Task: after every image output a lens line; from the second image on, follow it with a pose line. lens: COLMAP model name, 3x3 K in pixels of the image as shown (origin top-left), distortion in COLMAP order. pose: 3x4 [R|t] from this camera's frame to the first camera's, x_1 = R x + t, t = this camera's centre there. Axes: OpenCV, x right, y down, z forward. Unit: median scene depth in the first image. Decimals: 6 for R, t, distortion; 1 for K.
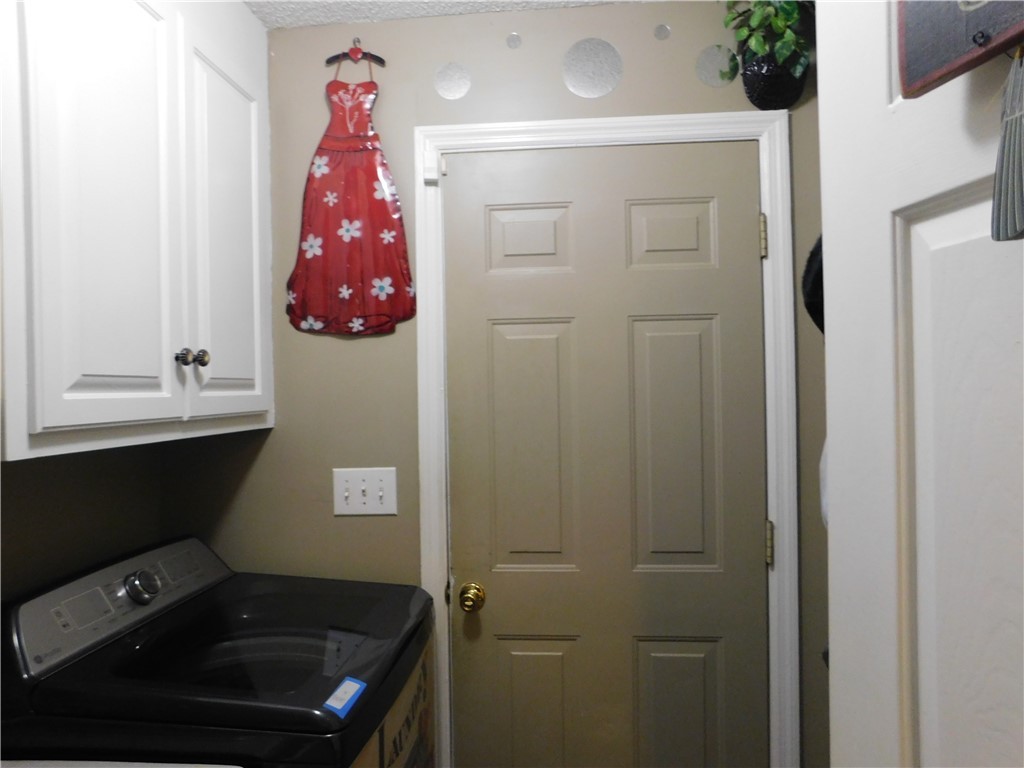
lens RADIAL K [[687.4, 0, 512.0], [0, 687.4, 384.0], [0, 0, 1]] dist [-0.066808, 0.063962]
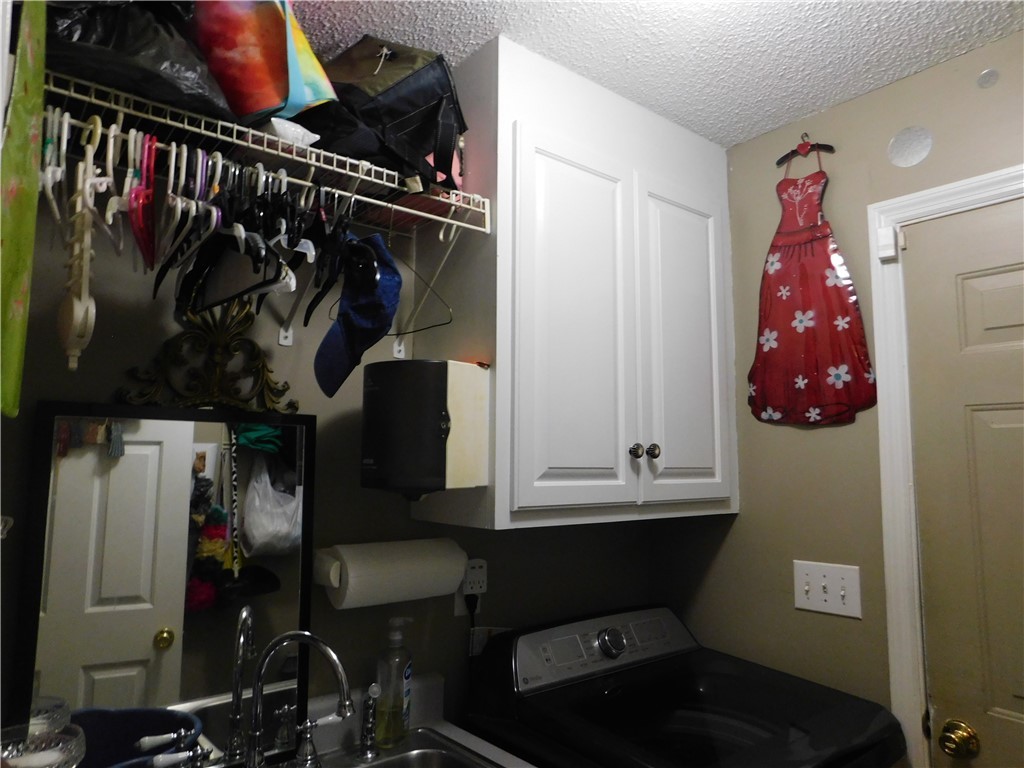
lens RADIAL K [[687.4, 0, 512.0], [0, 687.4, 384.0], [0, 0, 1]] dist [-0.066808, 0.063962]
pose [[0.696110, -0.054456, -0.715866, 0.175316], [-0.018694, 0.995406, -0.093899, -0.030327], [0.717691, 0.078746, 0.691895, 0.006411]]
